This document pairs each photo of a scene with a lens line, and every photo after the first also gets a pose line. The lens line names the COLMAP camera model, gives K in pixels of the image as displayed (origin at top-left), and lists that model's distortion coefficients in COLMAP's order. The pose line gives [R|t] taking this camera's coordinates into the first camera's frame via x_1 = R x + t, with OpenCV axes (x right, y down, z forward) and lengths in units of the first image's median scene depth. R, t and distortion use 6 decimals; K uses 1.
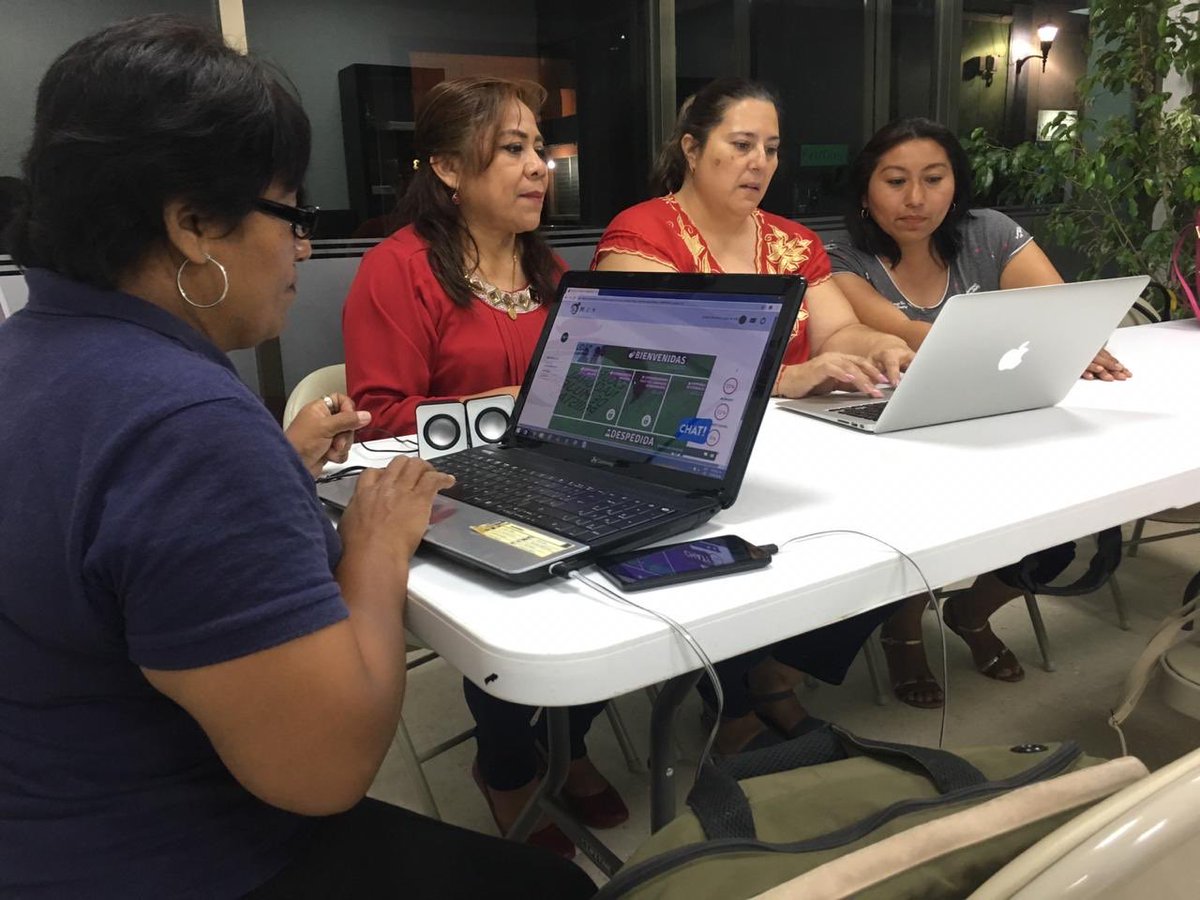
lens RADIAL K [[1019.8, 0, 590.8], [0, 1019.8, 450.4], [0, 0, 1]] dist [0.006883, -0.004545]
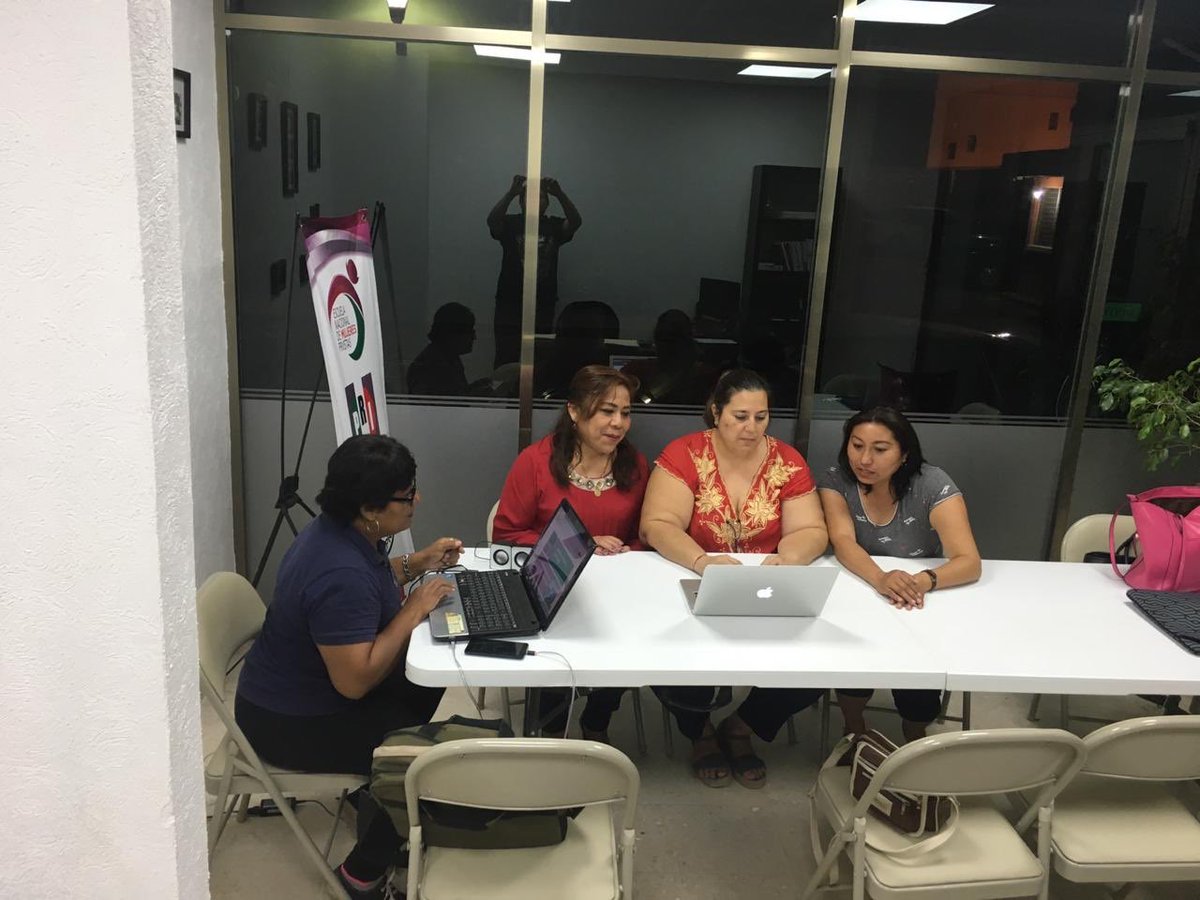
lens RADIAL K [[1015.2, 0, 600.0], [0, 1015.2, 450.0], [0, 0, 1]] dist [0.006199, -0.008467]
pose [[0.881127, 0.197244, -0.429778, 0.873958], [-0.186902, 0.980116, 0.066633, -0.402157], [0.434376, 0.021615, 0.900472, -0.829194]]
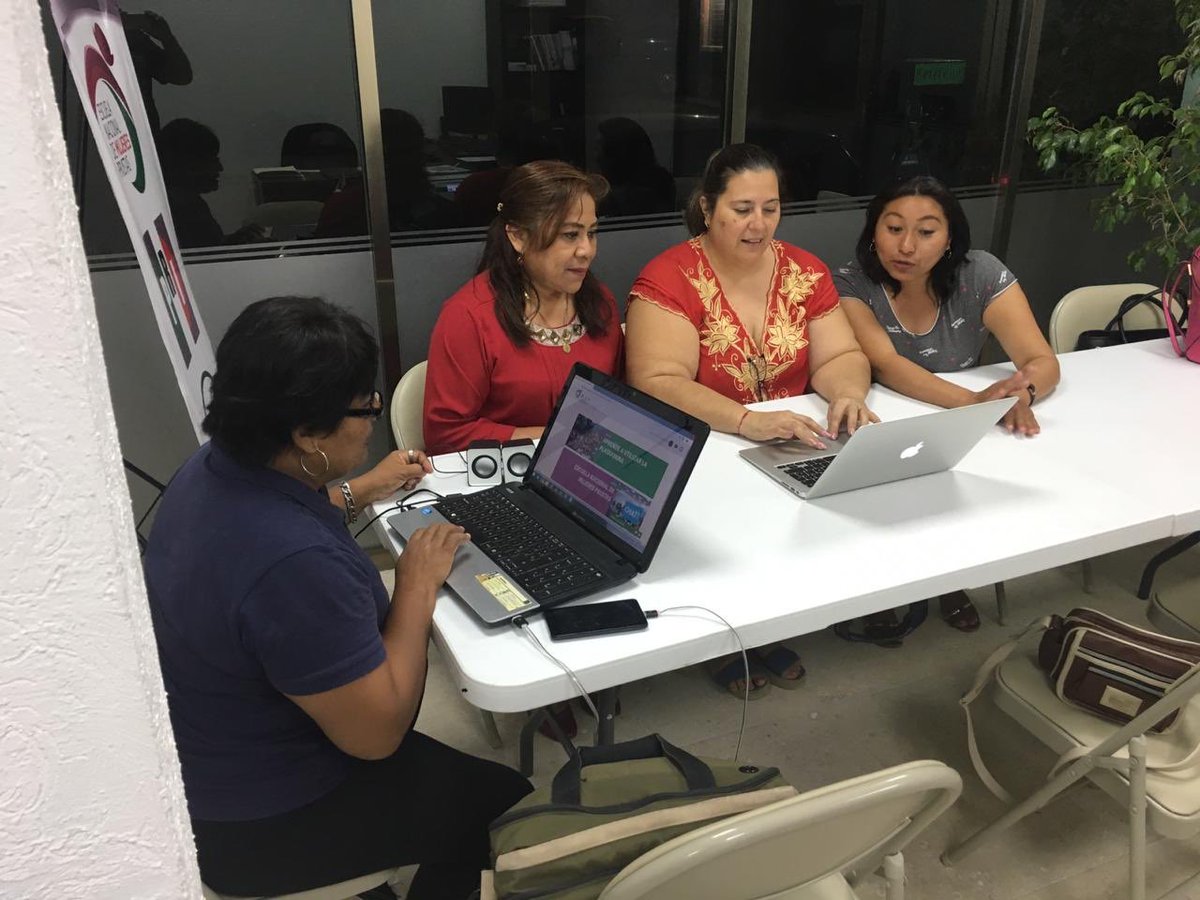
lens RADIAL K [[1015.2, 0, 600.0], [0, 1015.2, 450.0], [0, 0, 1]] dist [0.006199, -0.008467]
pose [[0.988985, 0.088212, -0.118856, 0.170221], [-0.066268, 0.981914, 0.177351, -0.284020], [0.132351, -0.167521, 0.976944, -0.347285]]
